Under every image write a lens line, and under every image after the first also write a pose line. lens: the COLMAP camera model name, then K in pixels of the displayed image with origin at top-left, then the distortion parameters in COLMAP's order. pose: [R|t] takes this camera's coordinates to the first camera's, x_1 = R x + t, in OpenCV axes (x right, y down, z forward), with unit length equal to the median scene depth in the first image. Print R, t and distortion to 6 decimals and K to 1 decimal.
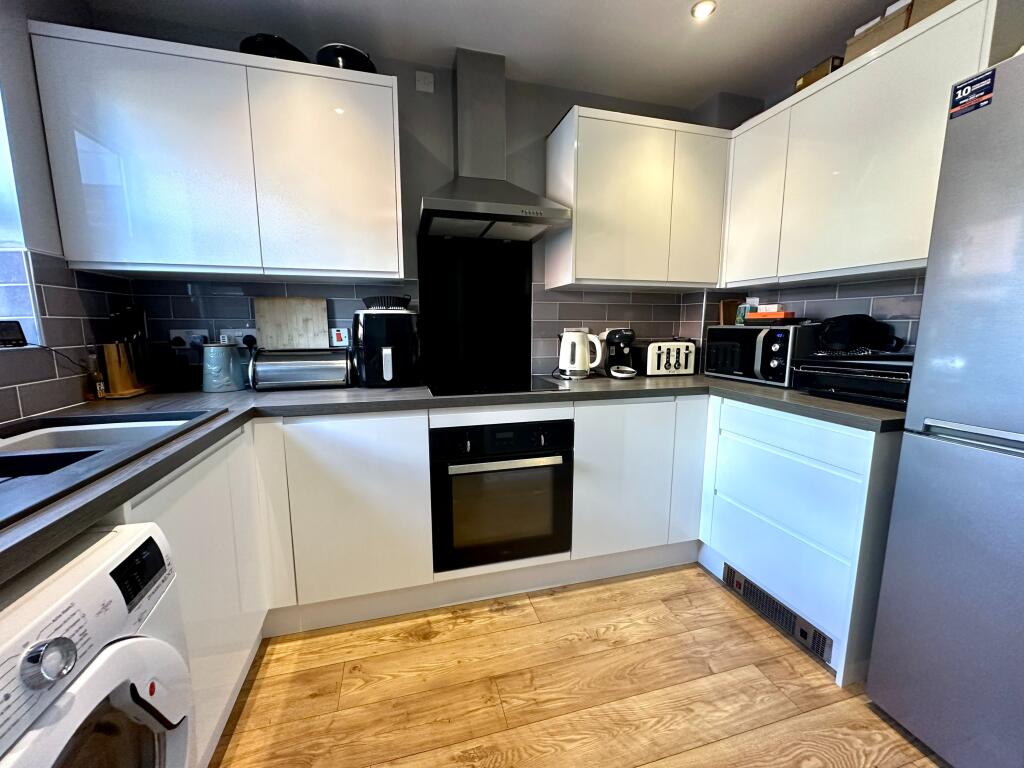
lens RADIAL K [[408.3, 0, 511.5], [0, 408.3, 382.8], [0, 0, 1]] dist [-0.002663, 0.000568]
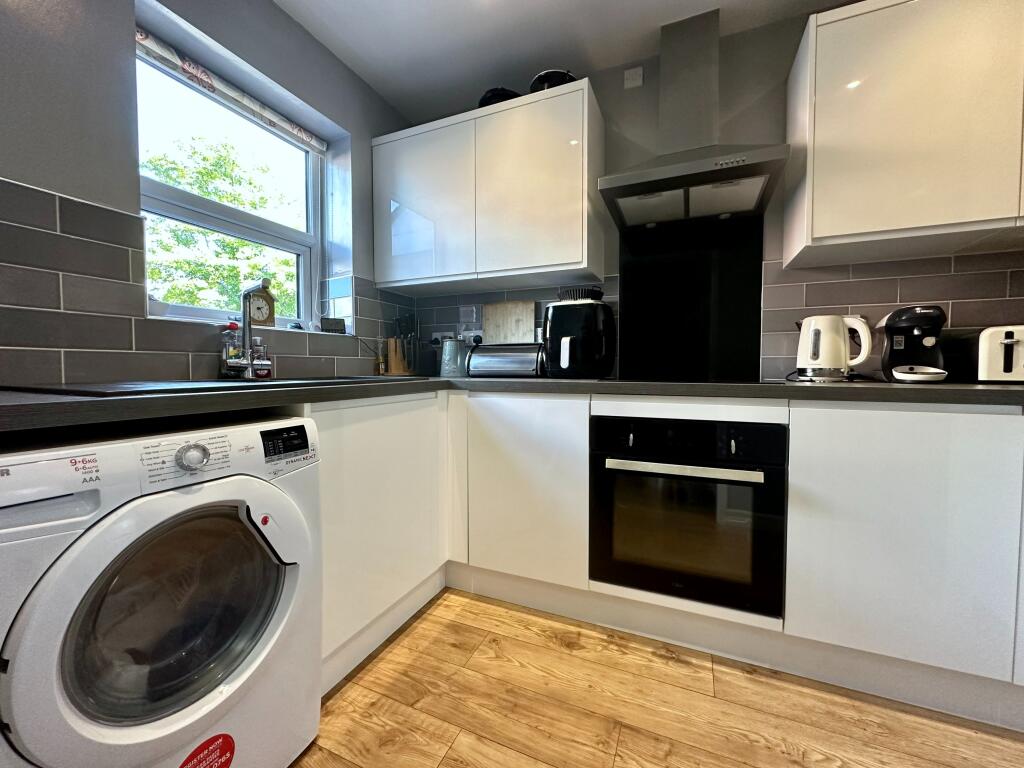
lens RADIAL K [[408.3, 0, 511.5], [0, 408.3, 382.8], [0, 0, 1]] dist [-0.002663, 0.000568]
pose [[0.776865, 0.023597, -0.629224, 0.228597], [-0.089322, 0.993322, -0.073029, 0.114908], [0.623299, 0.112938, 0.773785, 0.145678]]
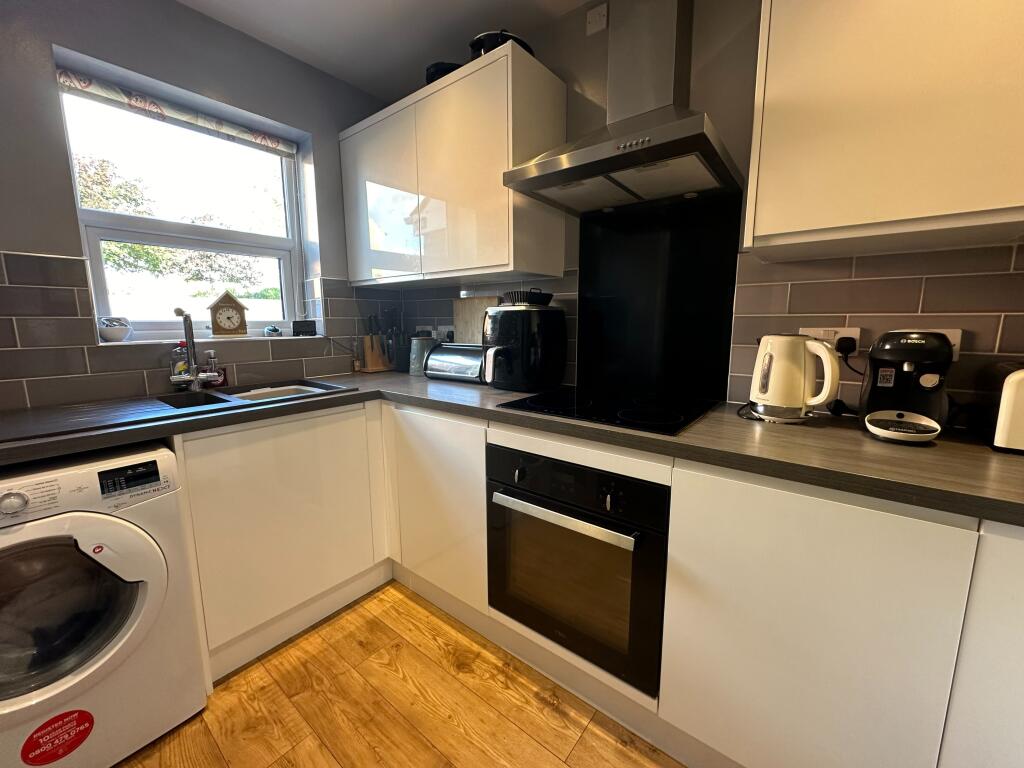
lens RADIAL K [[408.3, 0, 511.5], [0, 408.3, 382.8], [0, 0, 1]] dist [-0.002663, 0.000568]
pose [[0.588472, 0.118819, -0.799739, 0.476156], [-0.111138, 0.991641, 0.065552, -0.071369], [0.800843, 0.050306, 0.596758, 0.481757]]
